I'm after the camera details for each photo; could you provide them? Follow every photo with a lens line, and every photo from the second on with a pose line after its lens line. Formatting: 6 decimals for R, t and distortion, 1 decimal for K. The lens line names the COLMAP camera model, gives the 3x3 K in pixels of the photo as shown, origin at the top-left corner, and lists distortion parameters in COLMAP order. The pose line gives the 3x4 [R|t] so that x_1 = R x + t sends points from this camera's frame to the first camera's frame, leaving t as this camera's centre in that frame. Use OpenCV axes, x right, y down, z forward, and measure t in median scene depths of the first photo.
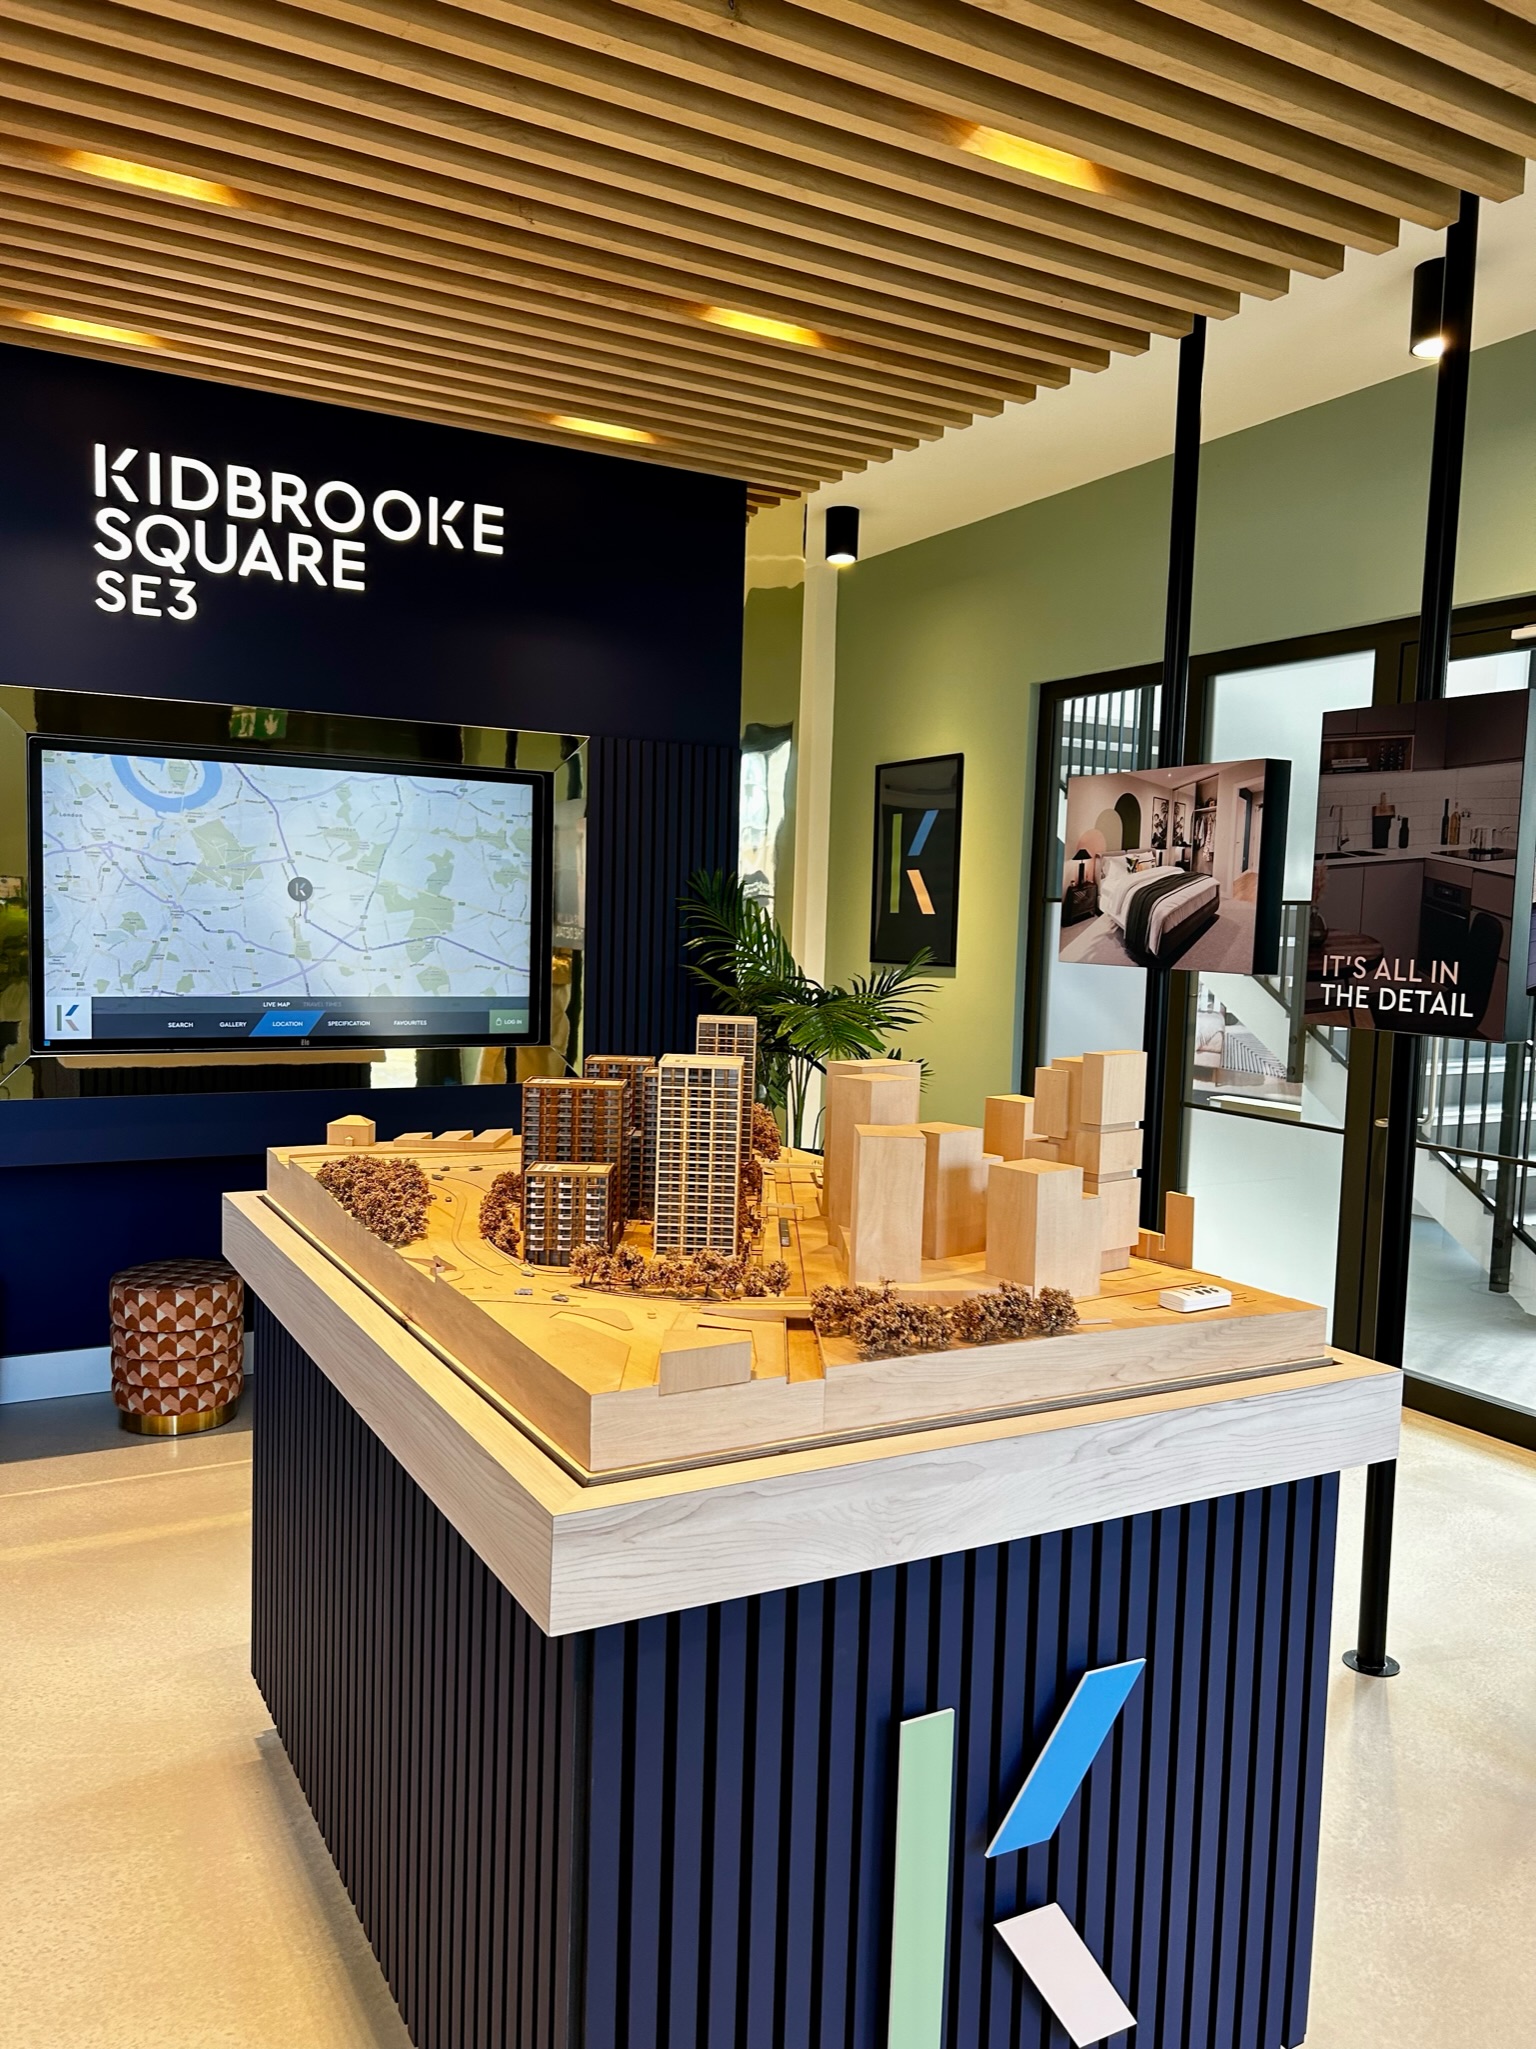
lens RADIAL K [[1540.3, 0, 746.0], [0, 1540.3, 1040.7], [0, 0, 1]] dist [0.054692, -0.071623]
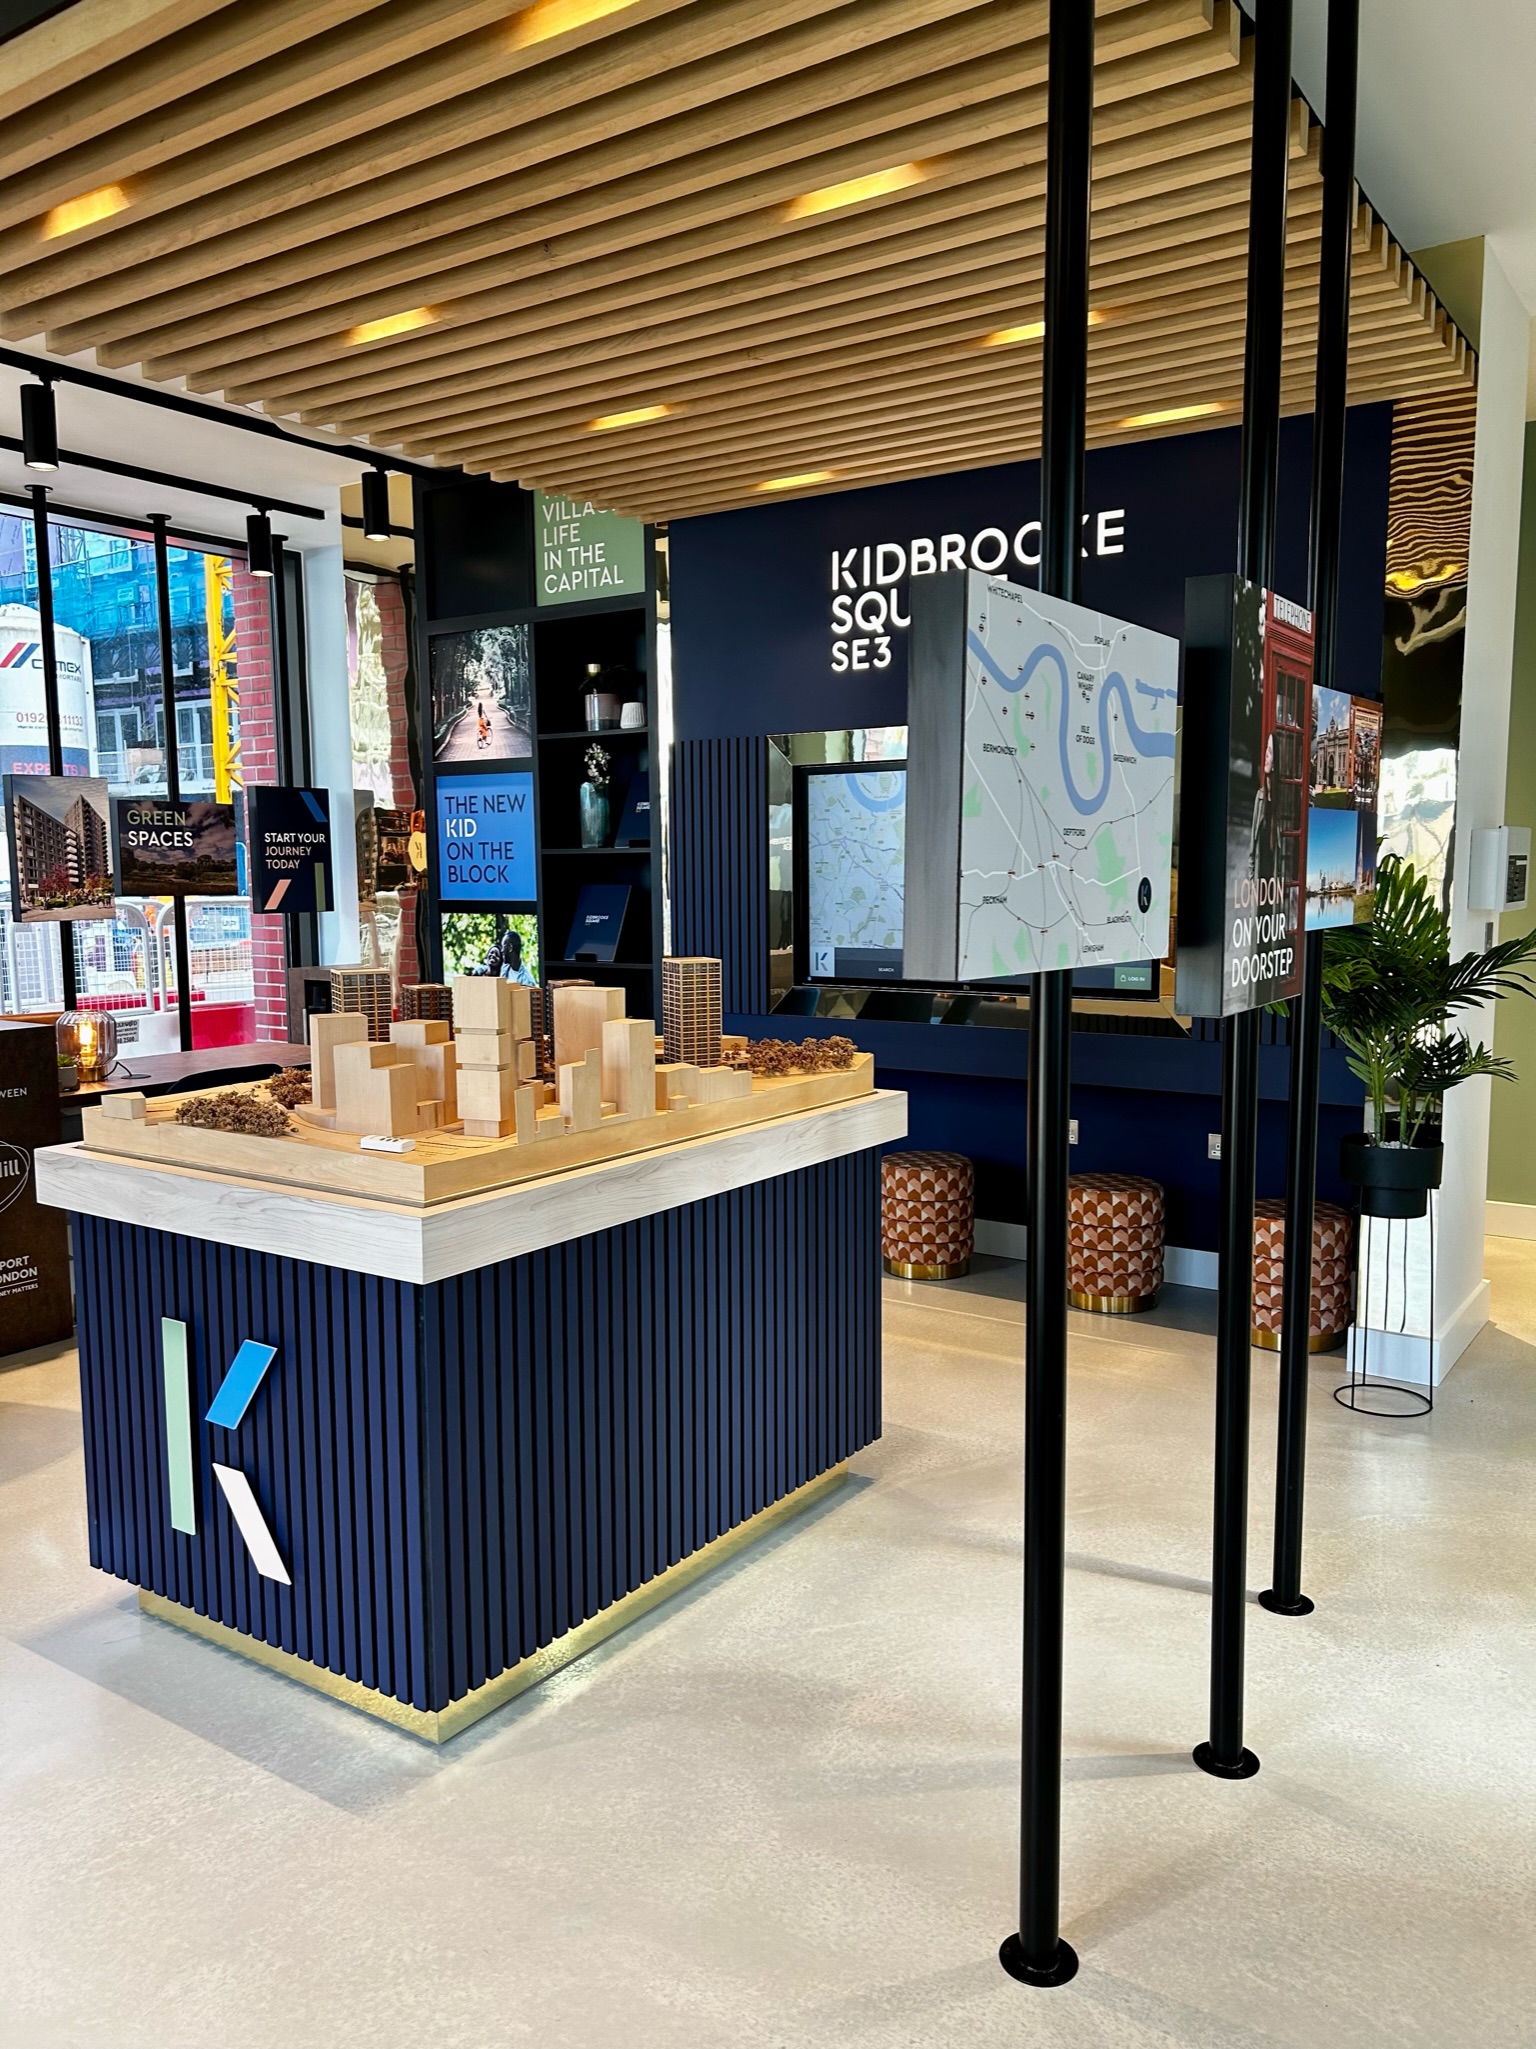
lens RADIAL K [[1540.3, 0, 763.3], [0, 1540.3, 1053.3], [0, 0, 1]] dist [0.054692, -0.071623]
pose [[0.453015, 0.077867, -0.888096, 0.813642], [-0.056004, 0.996696, 0.058821, -0.010974], [0.889742, 0.023090, 0.455880, 0.309713]]
